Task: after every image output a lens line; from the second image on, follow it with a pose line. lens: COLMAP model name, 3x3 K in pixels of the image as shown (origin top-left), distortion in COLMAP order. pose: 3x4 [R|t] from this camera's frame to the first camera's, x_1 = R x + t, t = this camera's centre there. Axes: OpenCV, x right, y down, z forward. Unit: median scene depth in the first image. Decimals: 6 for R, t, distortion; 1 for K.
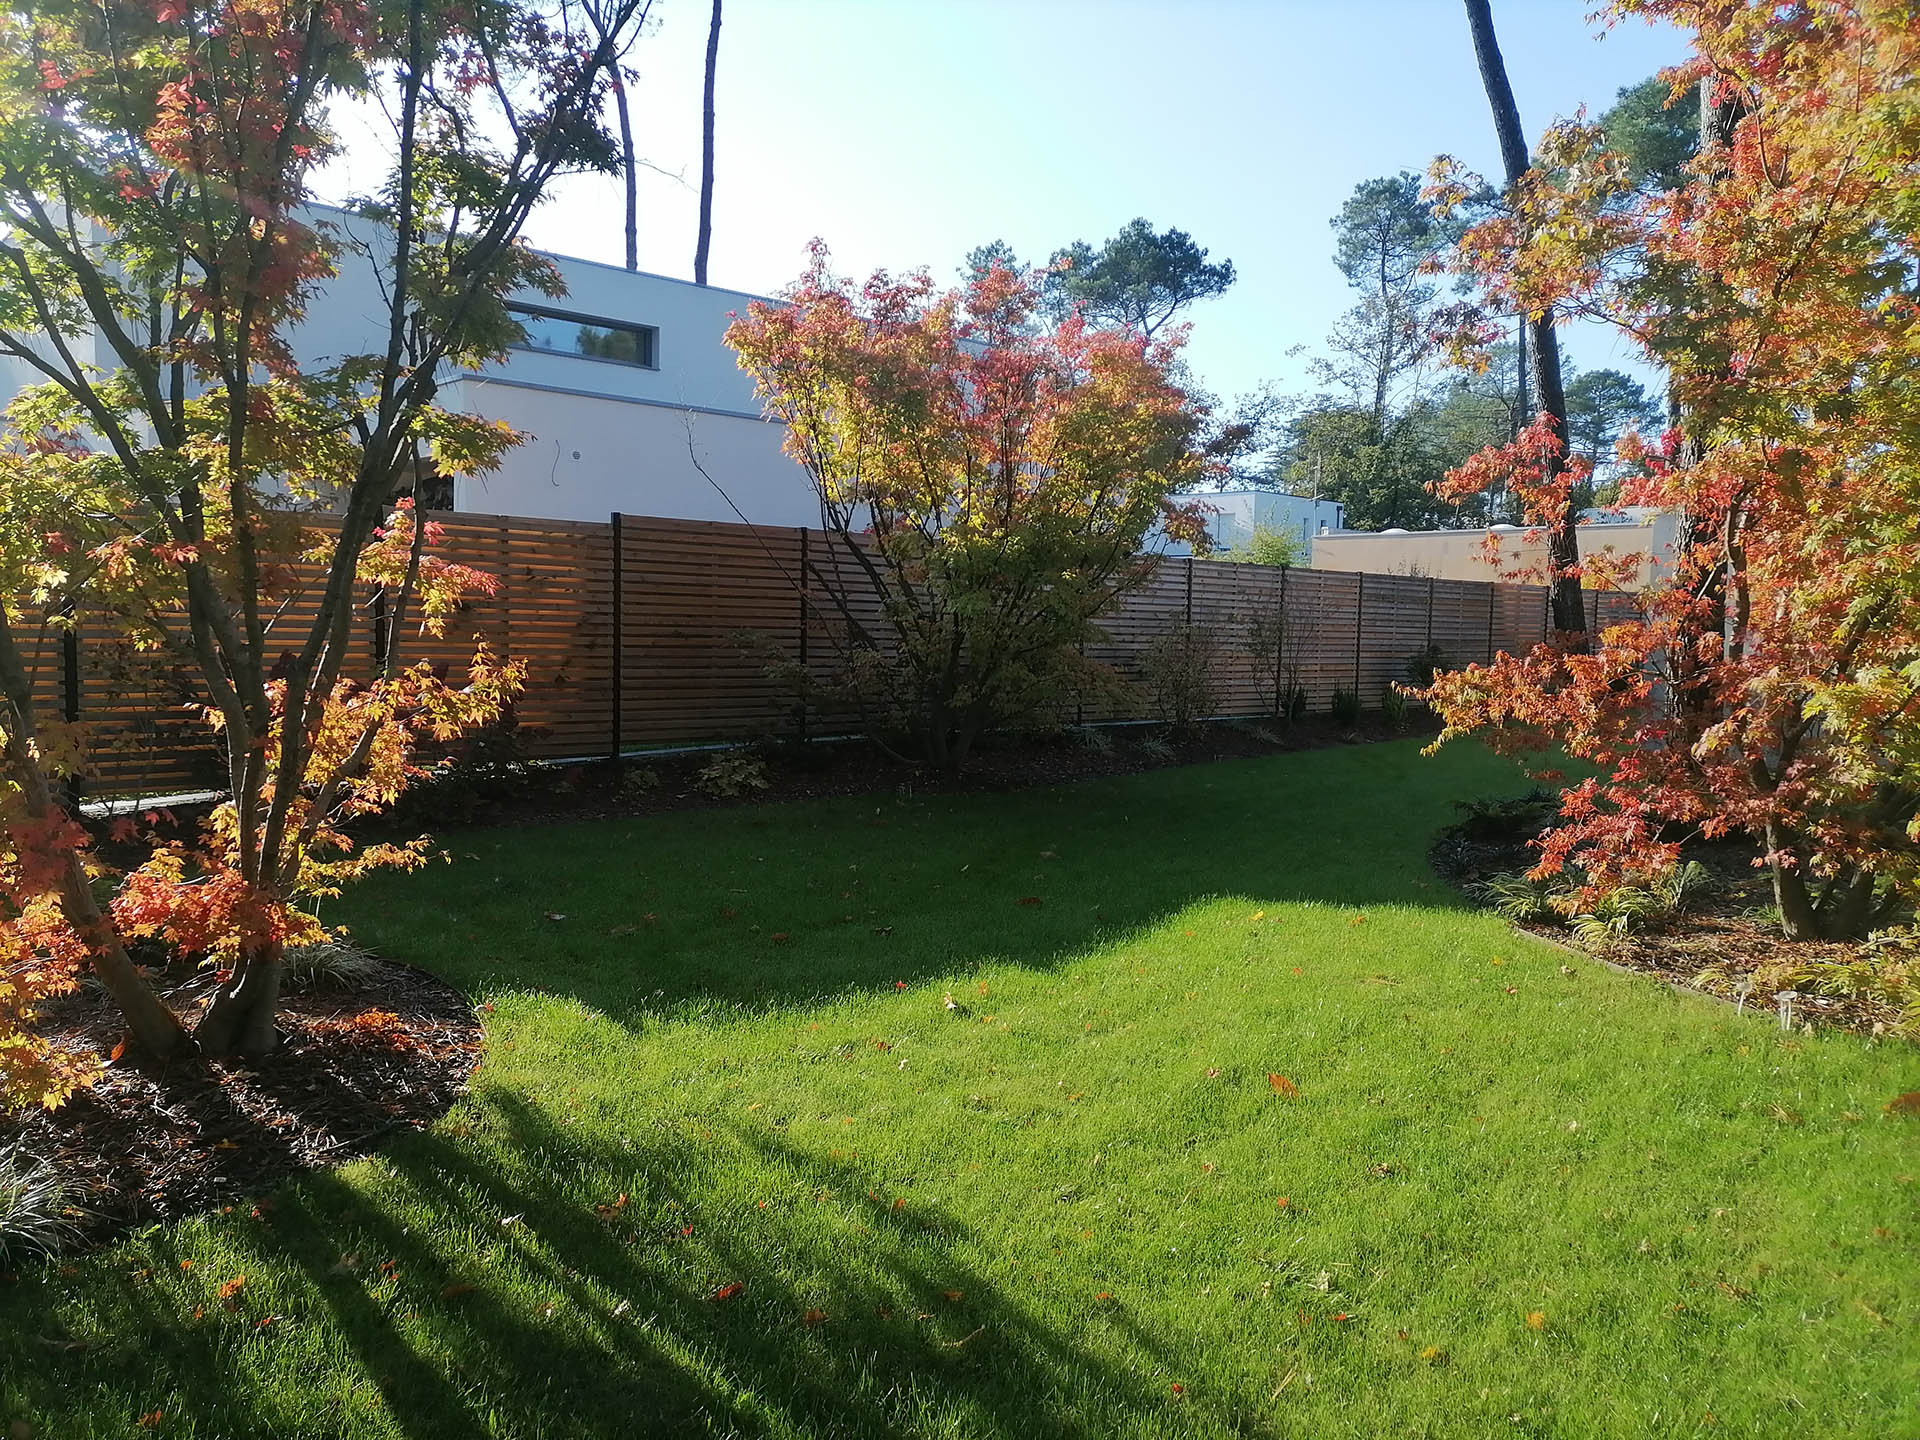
lens RADIAL K [[1440.4, 0, 966.7], [0, 1440.4, 735.5], [0, 0, 1]] dist [0.044720, -0.017879]
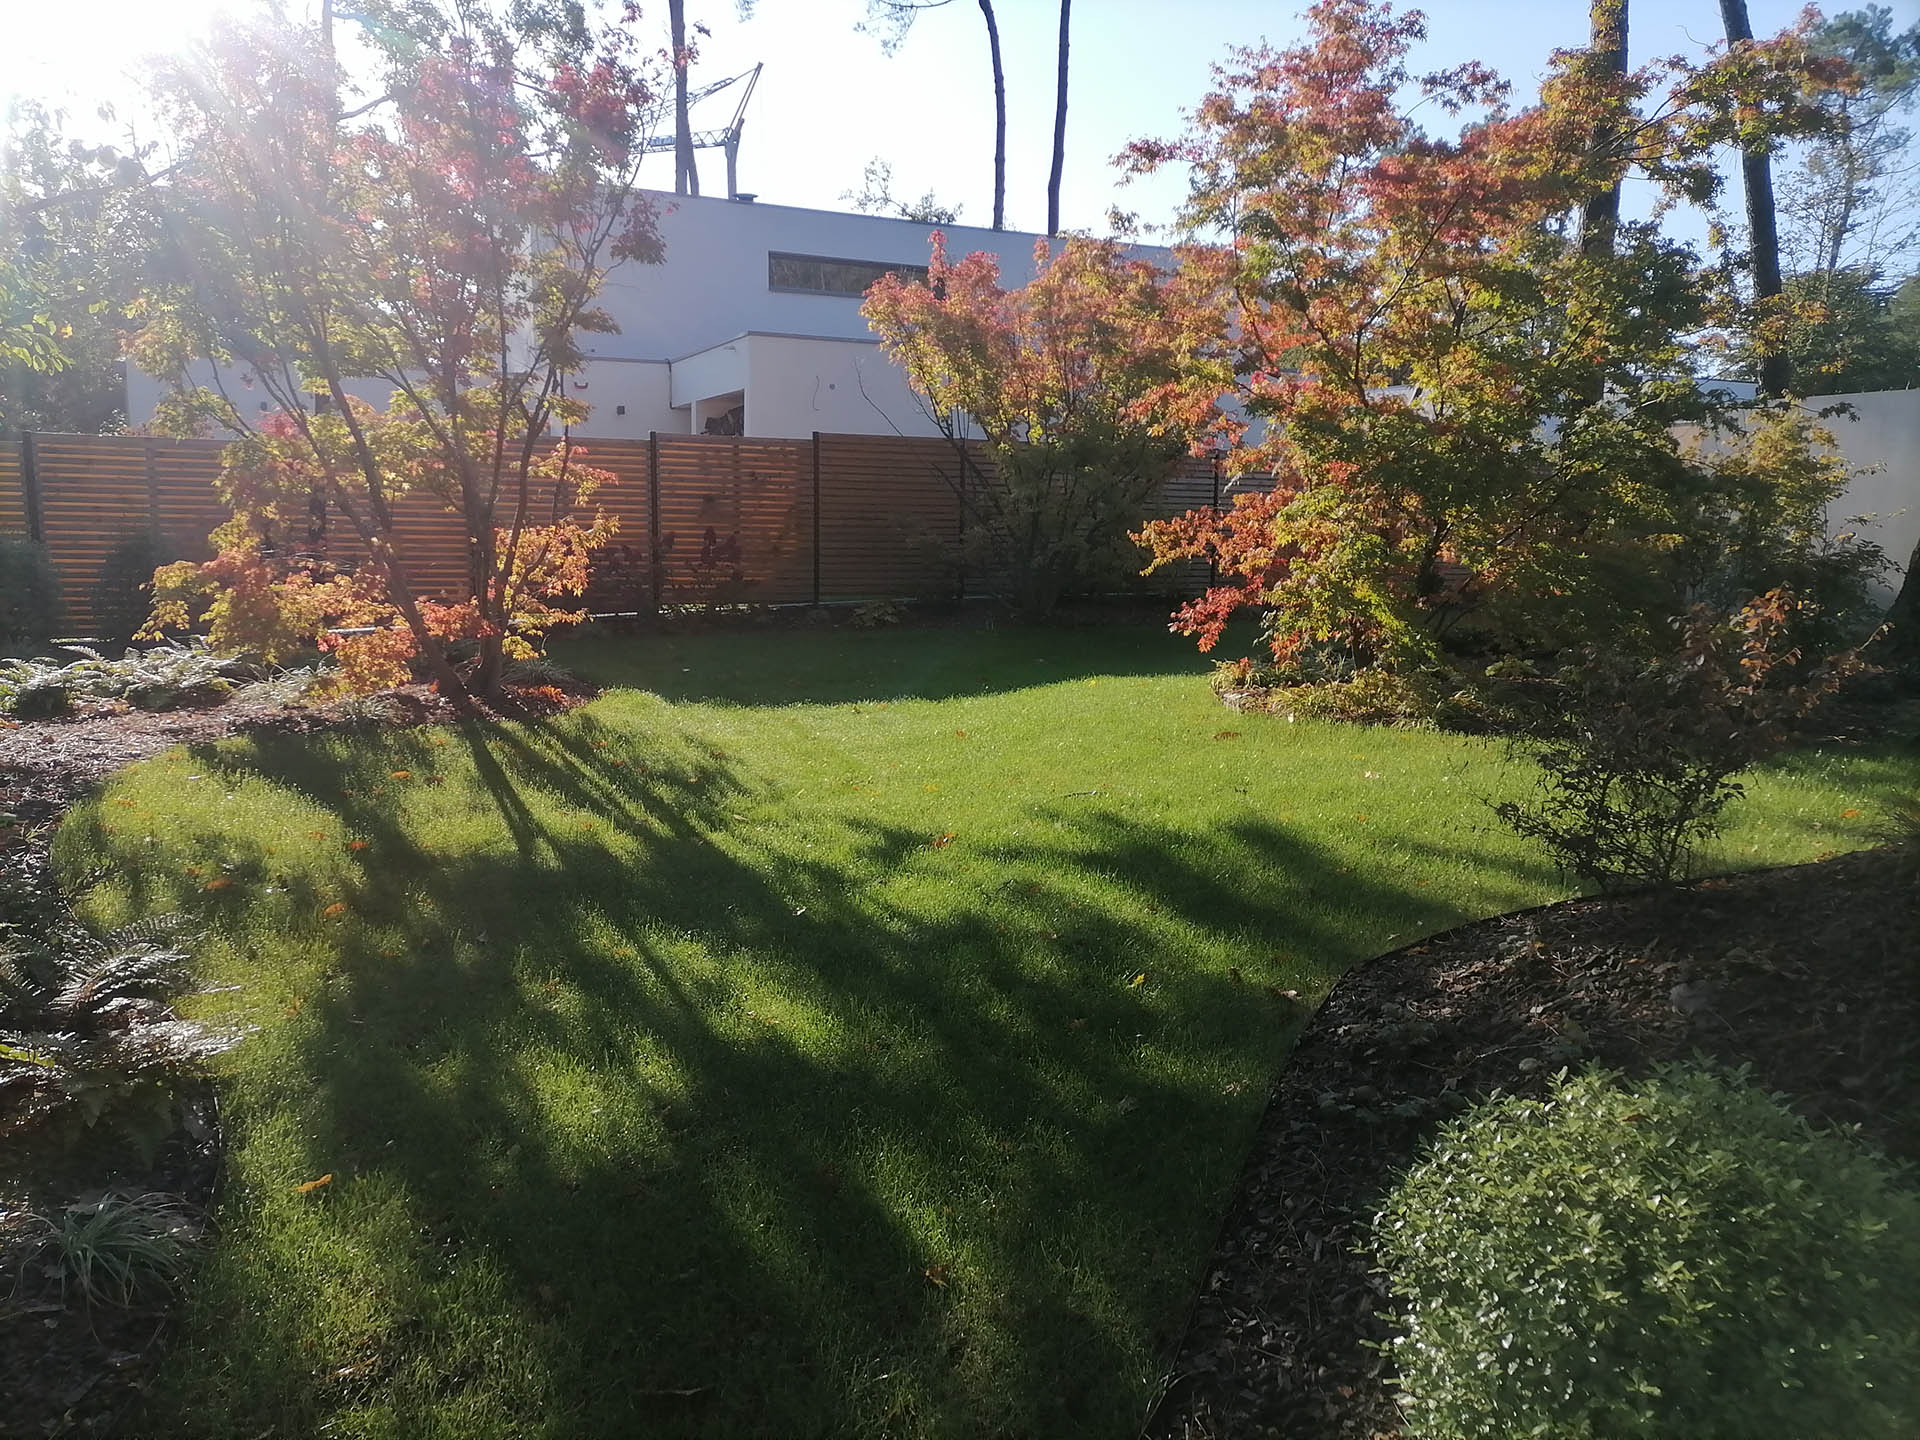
lens RADIAL K [[1440.4, 0, 952.5], [0, 1440.4, 715.2], [0, 0, 1]] dist [0.044720, -0.017879]
pose [[0.955772, 0.031878, -0.292375, 0.328591], [-0.016280, 0.998319, 0.055627, 0.046496], [0.293656, -0.048407, 0.954685, -0.354694]]
